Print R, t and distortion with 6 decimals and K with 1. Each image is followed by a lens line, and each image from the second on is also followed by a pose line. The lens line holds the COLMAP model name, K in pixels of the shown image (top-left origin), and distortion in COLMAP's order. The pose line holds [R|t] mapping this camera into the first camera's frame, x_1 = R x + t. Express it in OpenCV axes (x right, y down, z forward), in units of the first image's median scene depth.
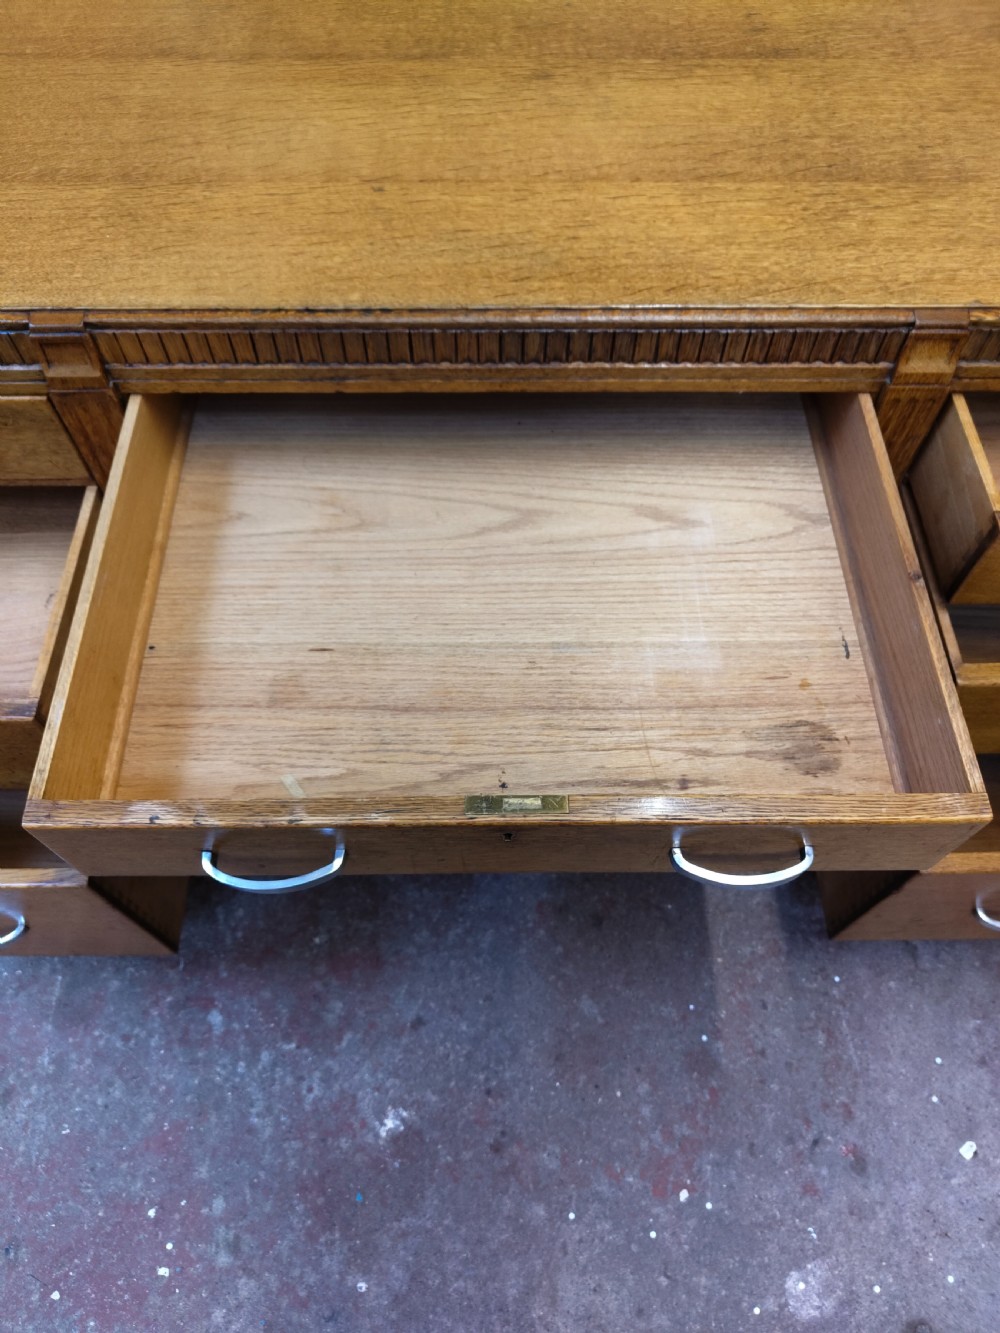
lens RADIAL K [[933.1, 0, 501.6], [0, 933.1, 670.3], [0, 0, 1]] dist [-0.003852, 0.003027]
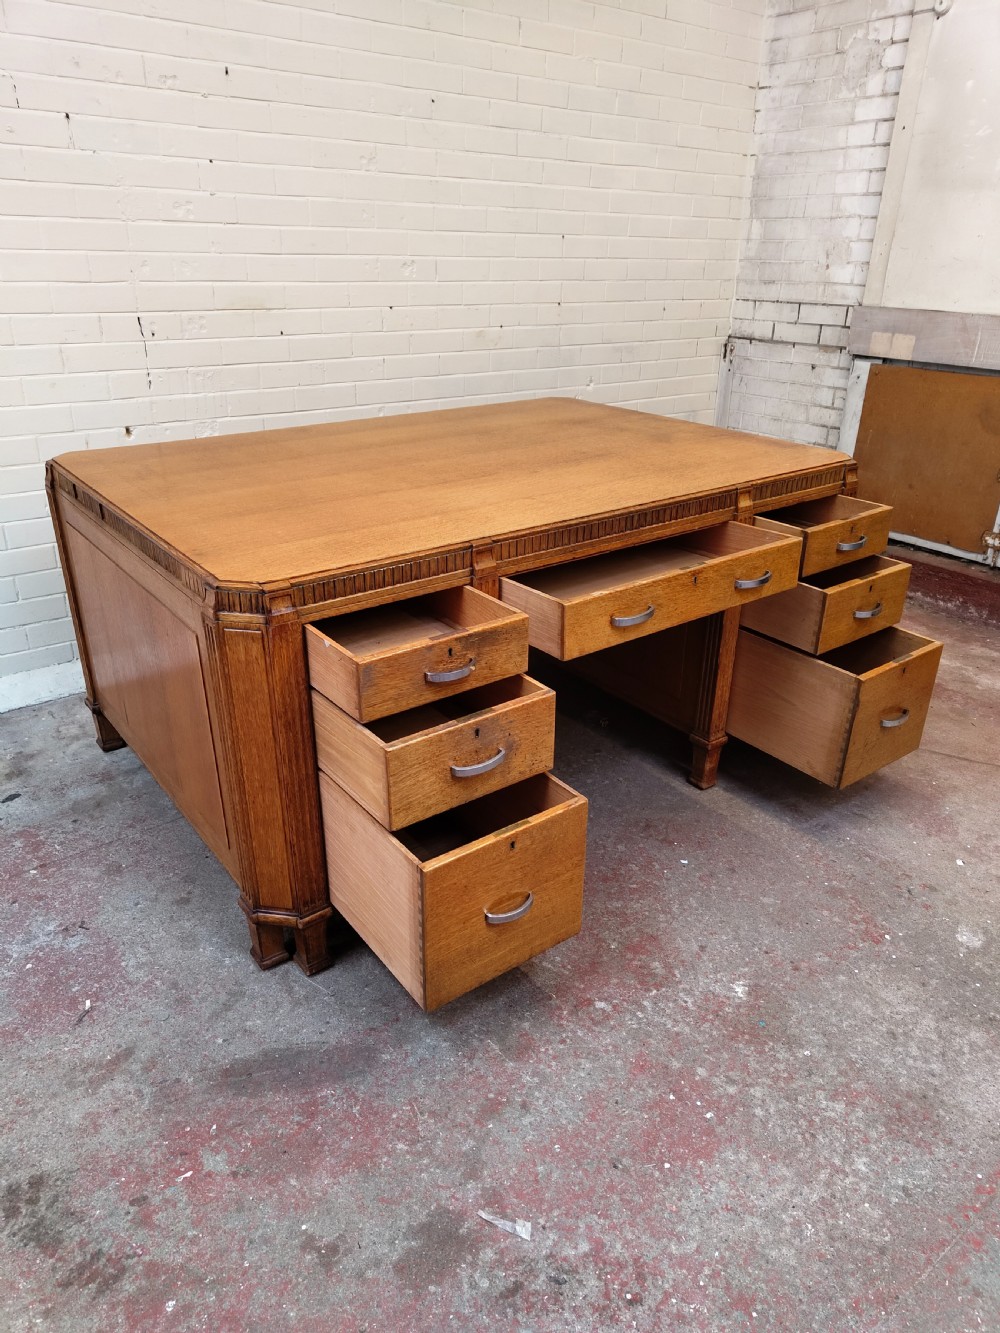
lens RADIAL K [[923.8, 0, 500.3], [0, 923.8, 677.2], [0, 0, 1]] dist [0.007654, 0.002237]
pose [[0.806685, -0.253736, 0.533739, -1.143480], [0.509394, 0.756425, -0.410292, 0.539496], [-0.299627, 0.602860, 0.739448, -0.308776]]
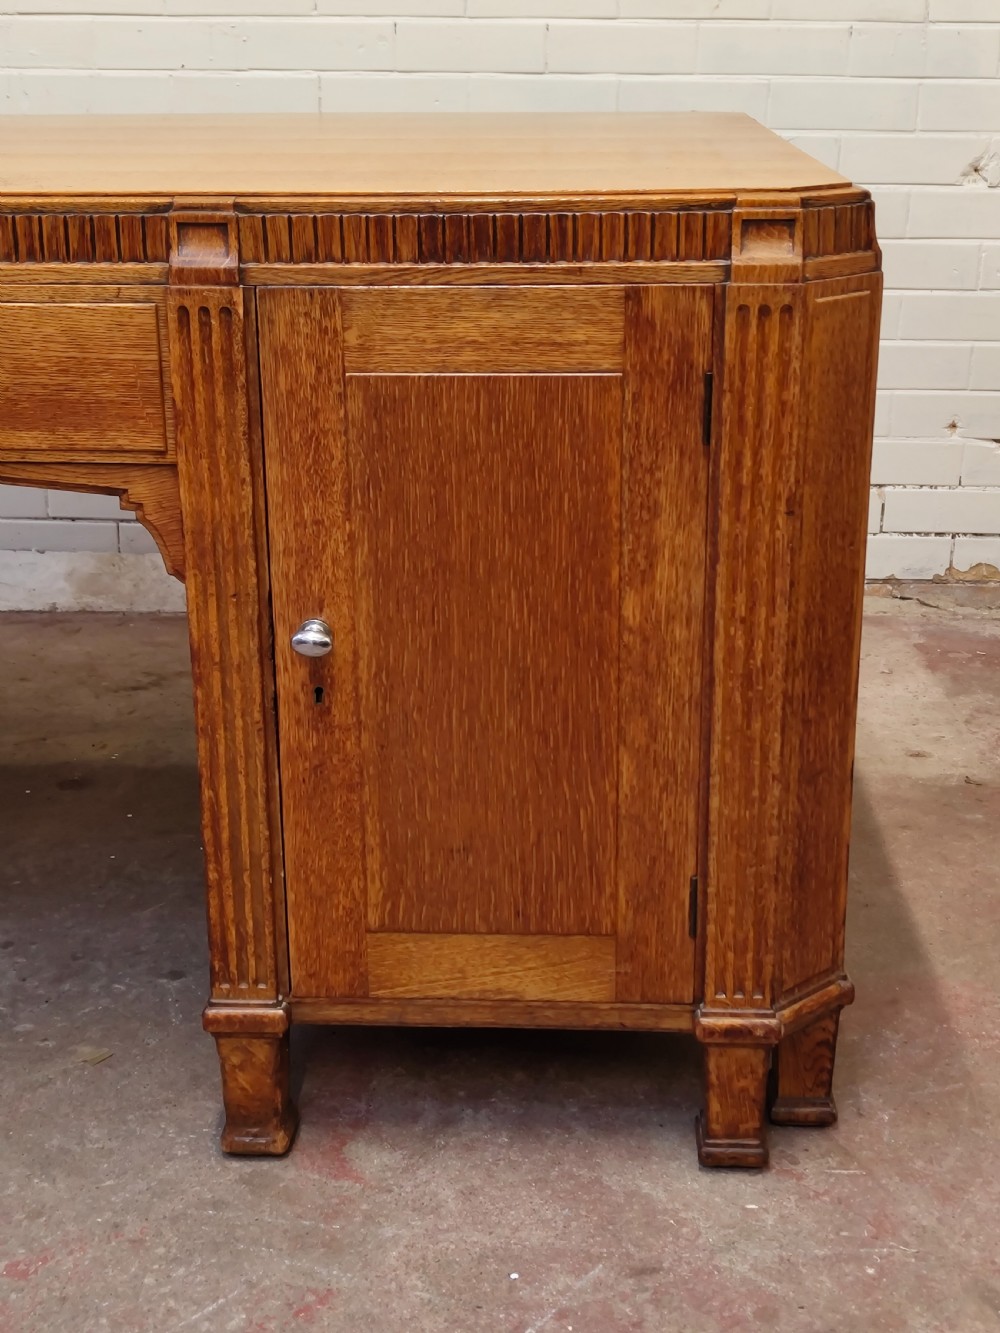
lens RADIAL K [[1832.7, 0, 495.7], [0, 1832.7, 675.2], [0, 0, 1]] dist [0.132723, -0.476219]
pose [[0.998746, 0.004926, -0.049826, 0.585190], [-0.036016, 0.761982, -0.646596, 0.722779], [0.034782, 0.647580, 0.761203, -0.015367]]
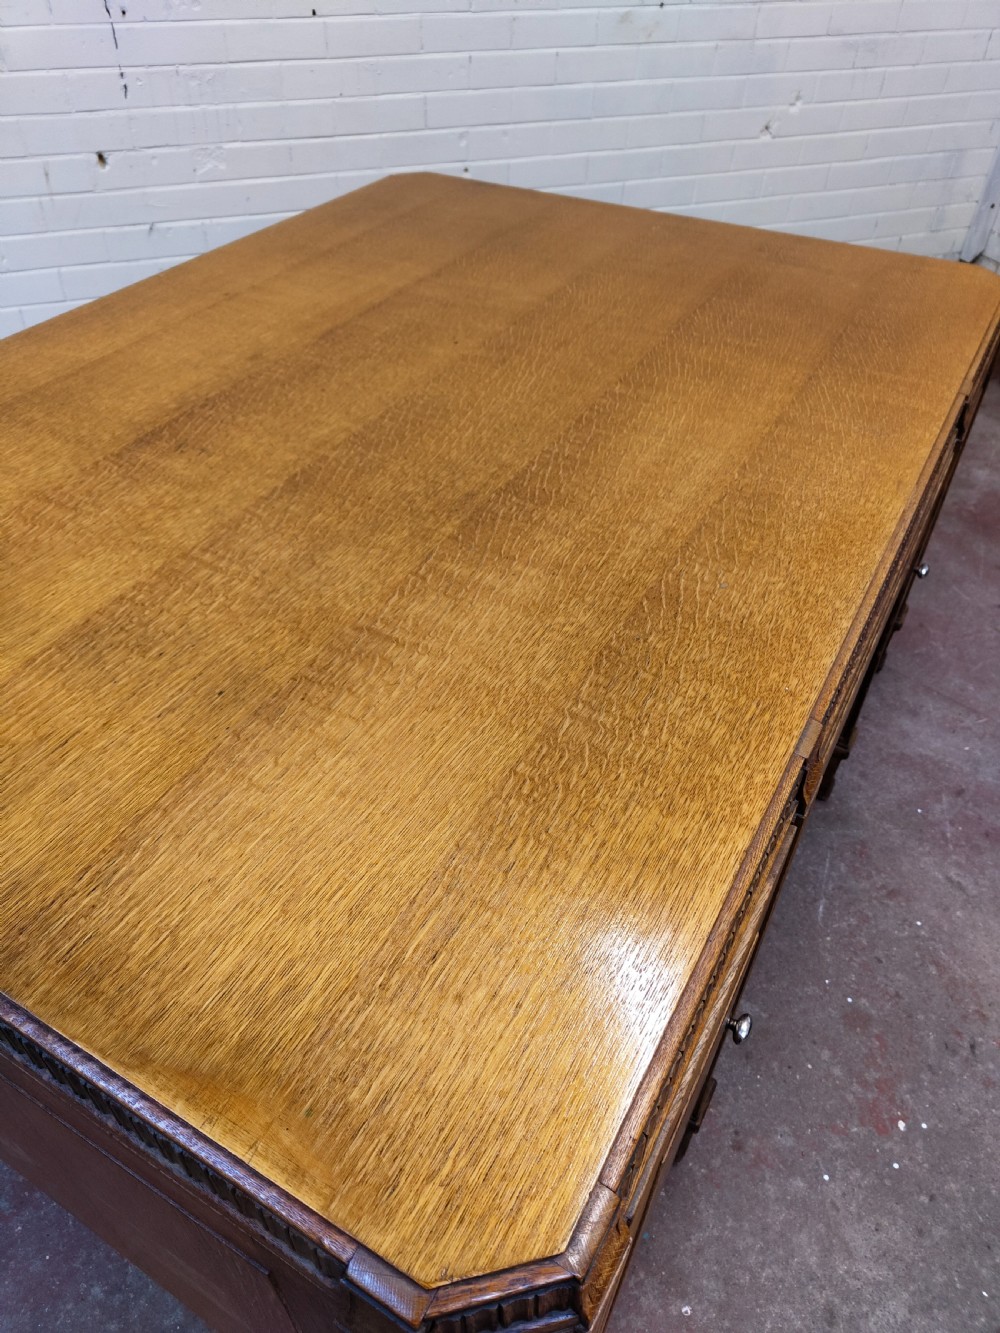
lens RADIAL K [[932.2, 0, 491.2], [0, 932.2, 673.2], [0, 0, 1]] dist [-0.001809, 0.005008]
pose [[0.941078, -0.228884, 0.248968, -0.430878], [0.292641, 0.920122, -0.260262, 0.207530], [-0.169512, 0.317785, 0.932887, -0.146656]]
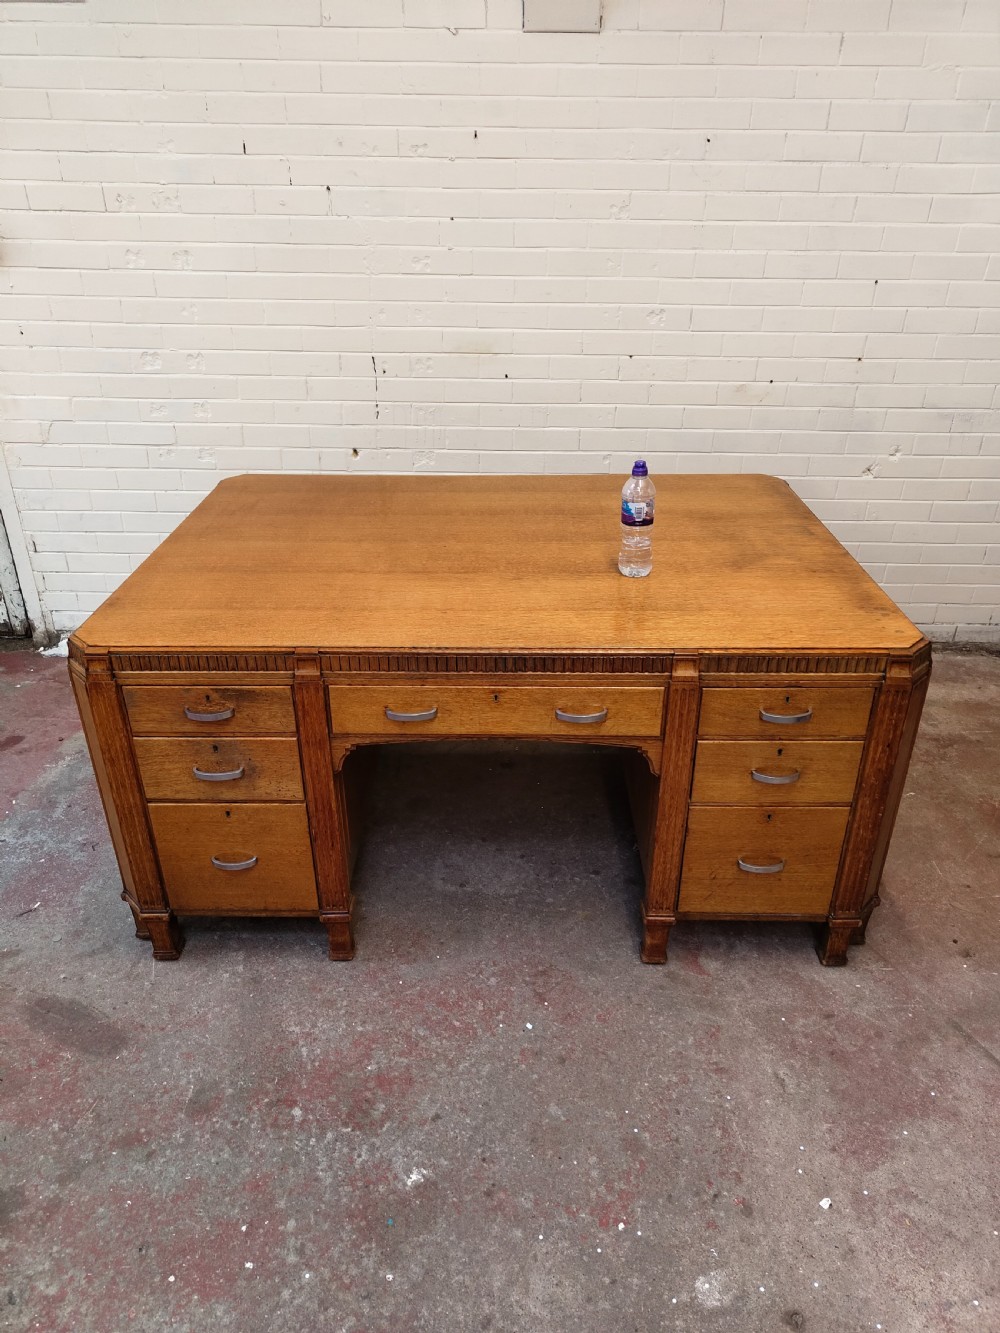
lens RADIAL K [[921.0, 0, 495.3], [0, 921.0, 674.0], [0, 0, 1]] dist [0.011247, -0.003066]
pose [[0.999648, 0.003917, -0.026248, 0.039726], [-0.017163, 0.849783, -0.526853, 0.594984], [0.020241, 0.527118, 0.849551, -0.623939]]
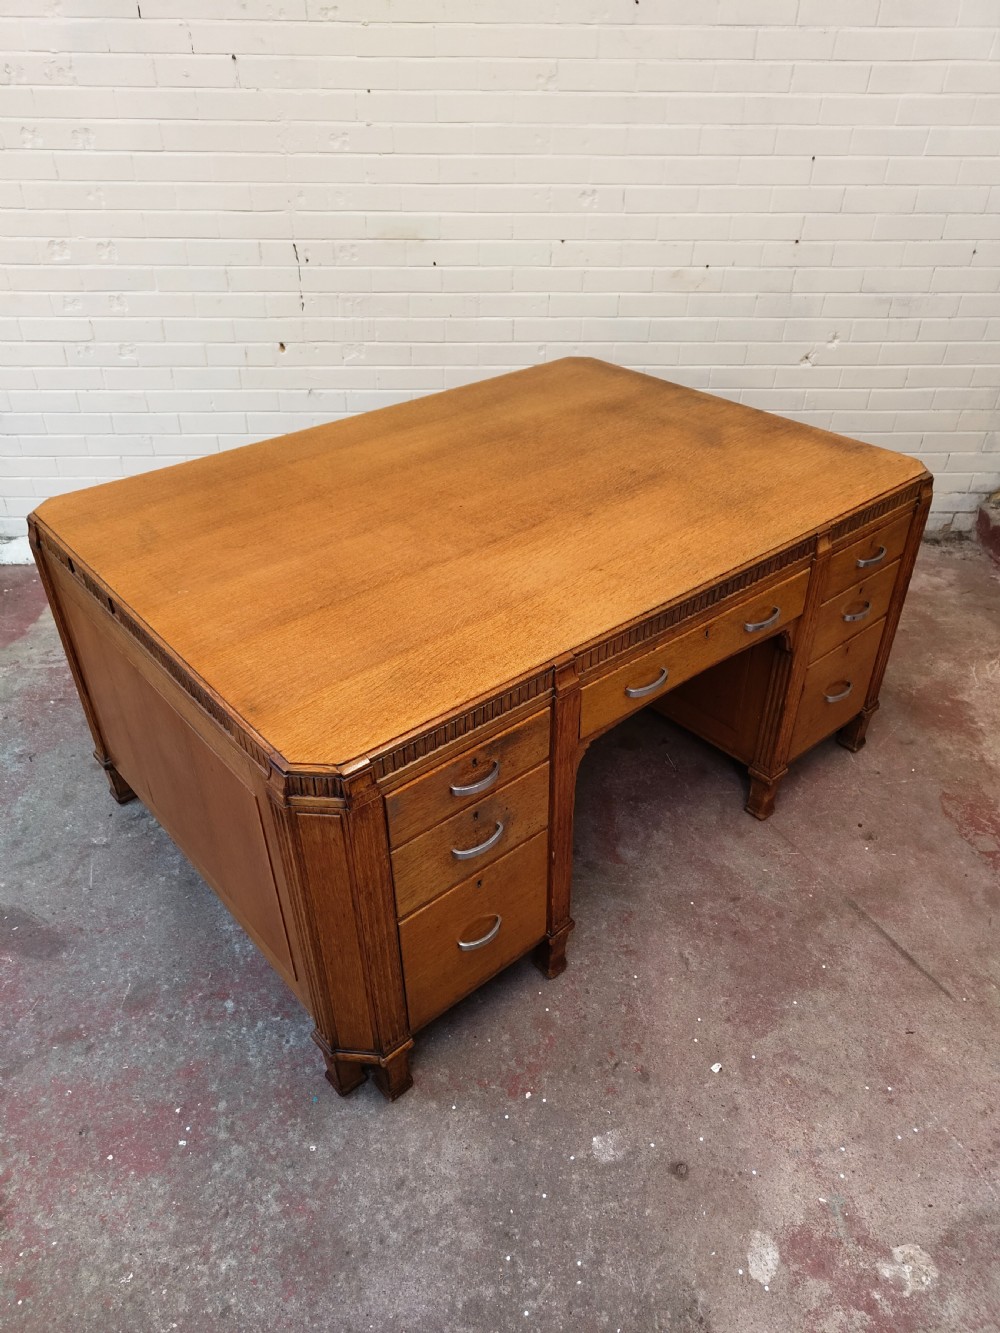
lens RADIAL K [[925.3, 0, 502.7], [0, 925.3, 666.2], [0, 0, 1]] dist [0.008987, 0.000340]
pose [[0.999845, -0.017188, 0.003740, 0.160615], [0.017148, 0.905040, -0.424980, 0.573709], [0.003919, 0.424978, 0.905195, -0.673204]]
